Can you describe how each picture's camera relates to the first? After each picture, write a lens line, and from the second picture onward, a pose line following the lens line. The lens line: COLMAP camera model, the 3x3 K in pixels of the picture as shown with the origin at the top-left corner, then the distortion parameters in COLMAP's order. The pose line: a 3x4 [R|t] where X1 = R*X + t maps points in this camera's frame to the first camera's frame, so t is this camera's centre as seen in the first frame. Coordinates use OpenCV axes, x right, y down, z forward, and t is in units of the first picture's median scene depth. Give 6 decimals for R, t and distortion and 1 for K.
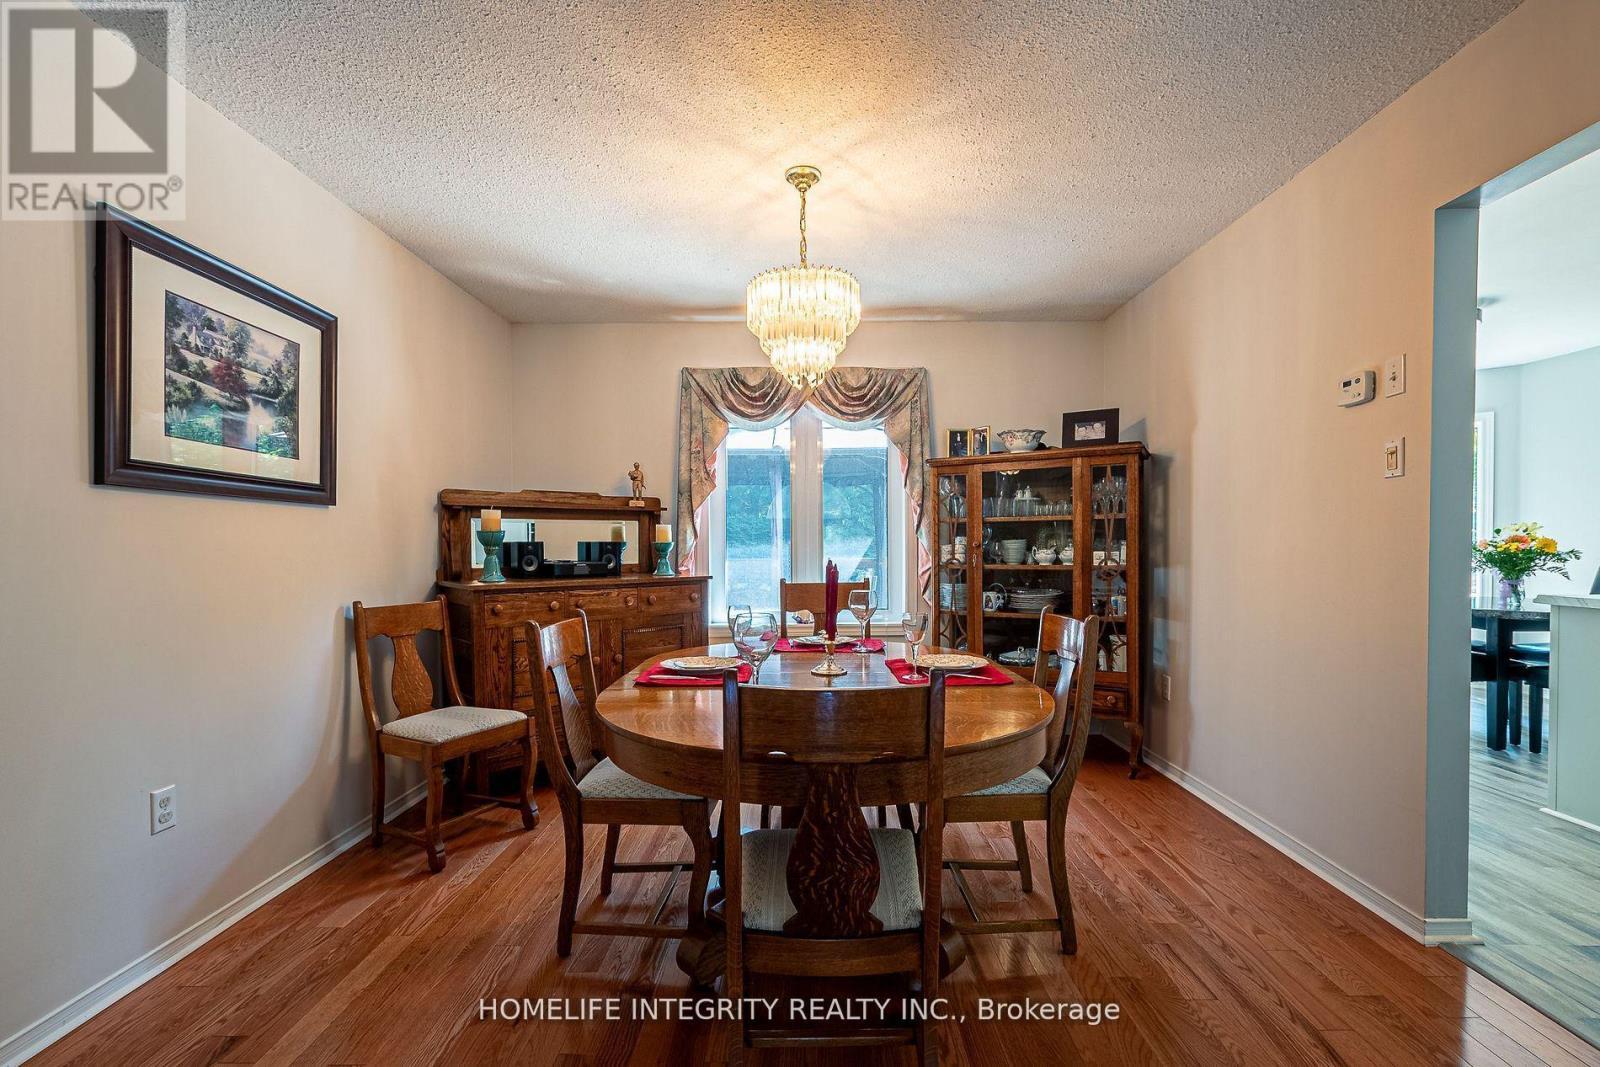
lens RADIAL K [[690.7, 0, 799.5], [0, 690.7, 542.0], [0, 0, 1]] dist [0.001789, -0.000057]
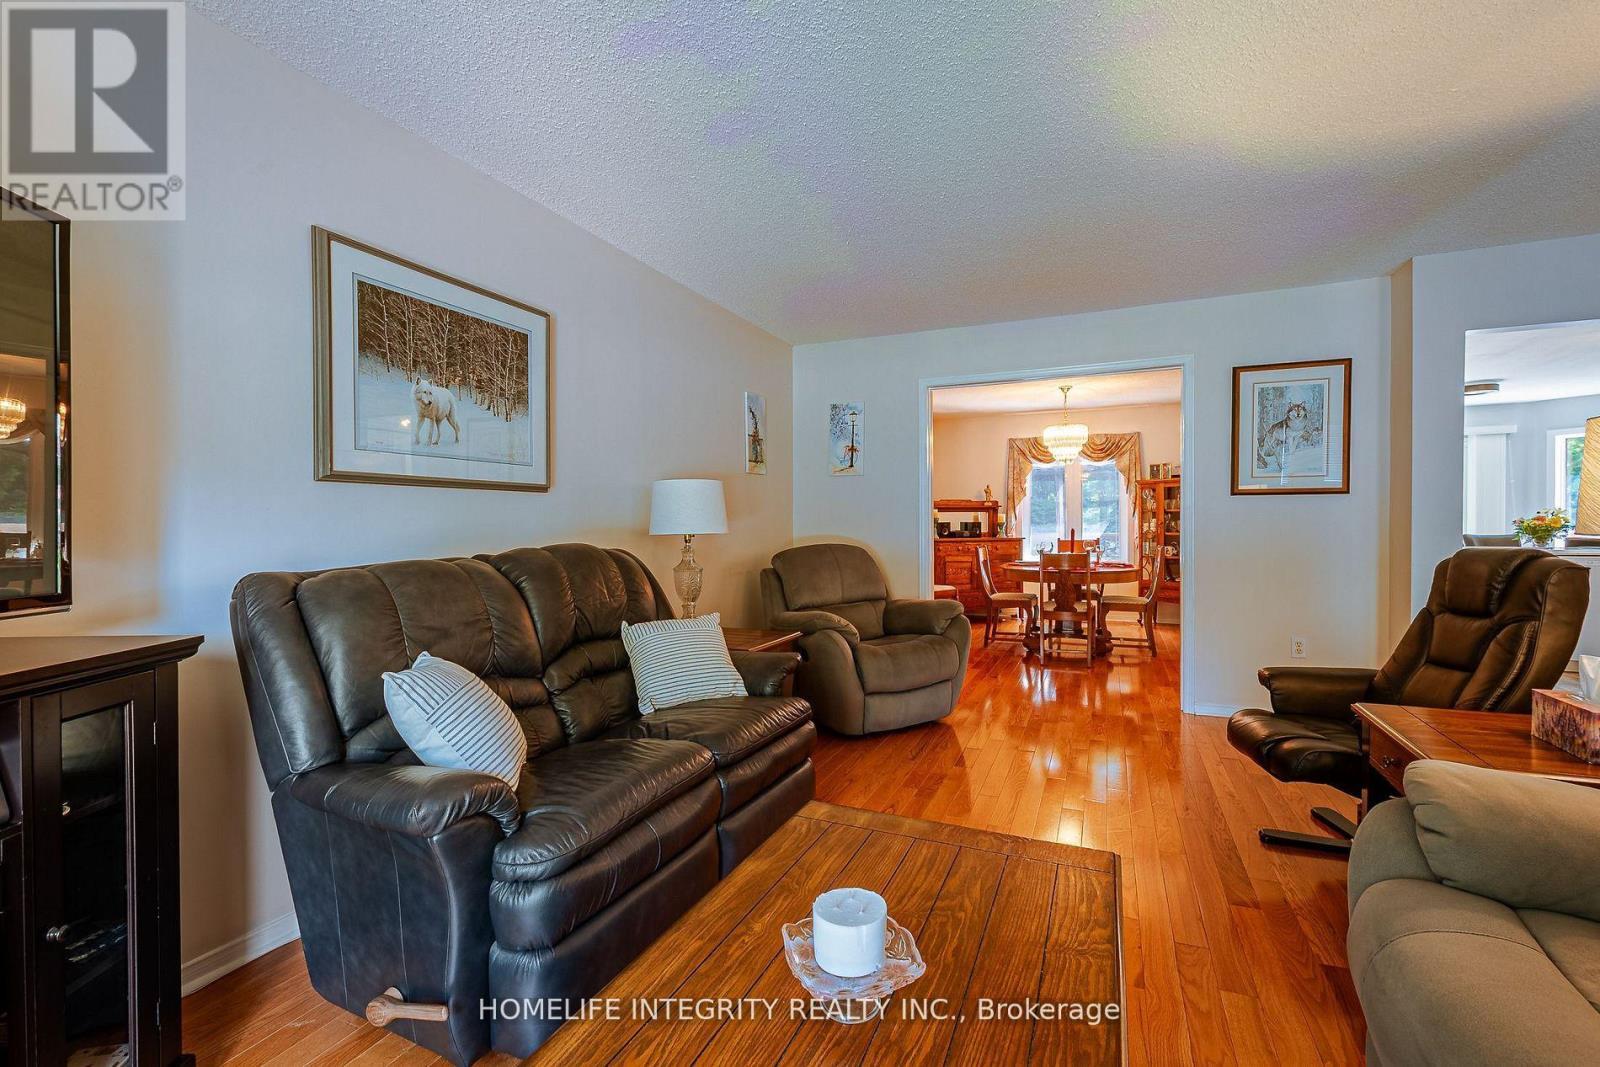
lens RADIAL K [[675.8, 0, 825.3], [0, 675.8, 543.2], [0, 0, 1]] dist [0.004343, 0.000116]
pose [[0.929582, 0.008226, -0.368524, 0.069593], [0.002265, 0.999605, 0.028028, 0.005713], [0.368609, -0.026889, 0.929196, -1.140974]]
